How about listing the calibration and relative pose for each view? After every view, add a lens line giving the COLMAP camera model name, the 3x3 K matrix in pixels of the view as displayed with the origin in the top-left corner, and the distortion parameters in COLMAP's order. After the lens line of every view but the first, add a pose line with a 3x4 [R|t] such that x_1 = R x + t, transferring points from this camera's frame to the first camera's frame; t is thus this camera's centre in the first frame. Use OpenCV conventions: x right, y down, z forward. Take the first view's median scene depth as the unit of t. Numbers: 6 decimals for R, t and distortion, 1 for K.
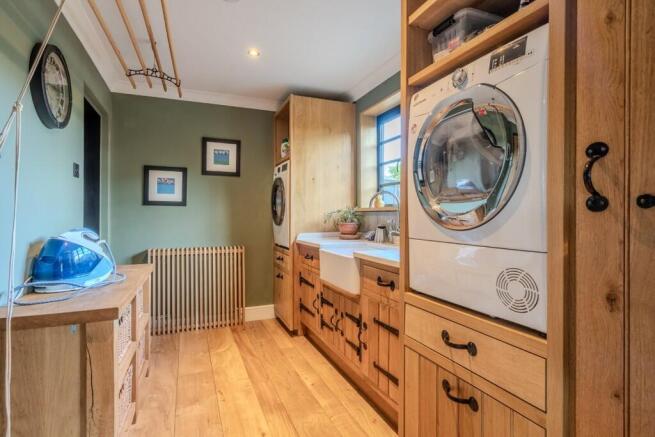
lens RADIAL K [[328.6, 0, 326.0], [0, 328.6, 218.1], [0, 0, 1]] dist [0.001436, 0.000069]
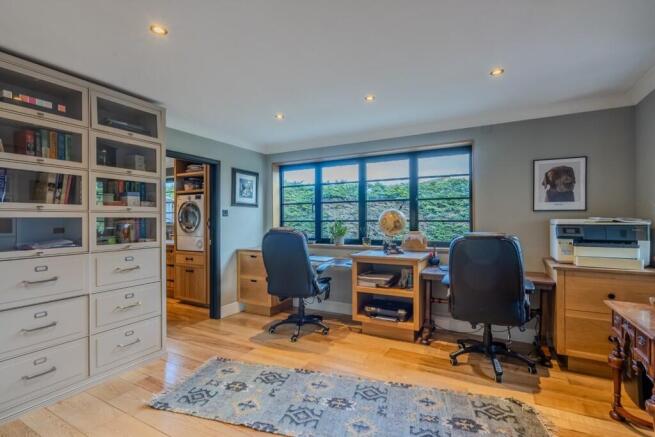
lens RADIAL K [[312.6, 0, 325.0], [0, 312.6, 220.2], [0, 0, 1]] dist [-0.002269, -0.000253]
pose [[0.779635, -0.005852, 0.626207, -0.725949], [0.008575, 0.999962, -0.001331, -0.102920], [-0.626175, 0.006408, 0.779656, -3.111028]]
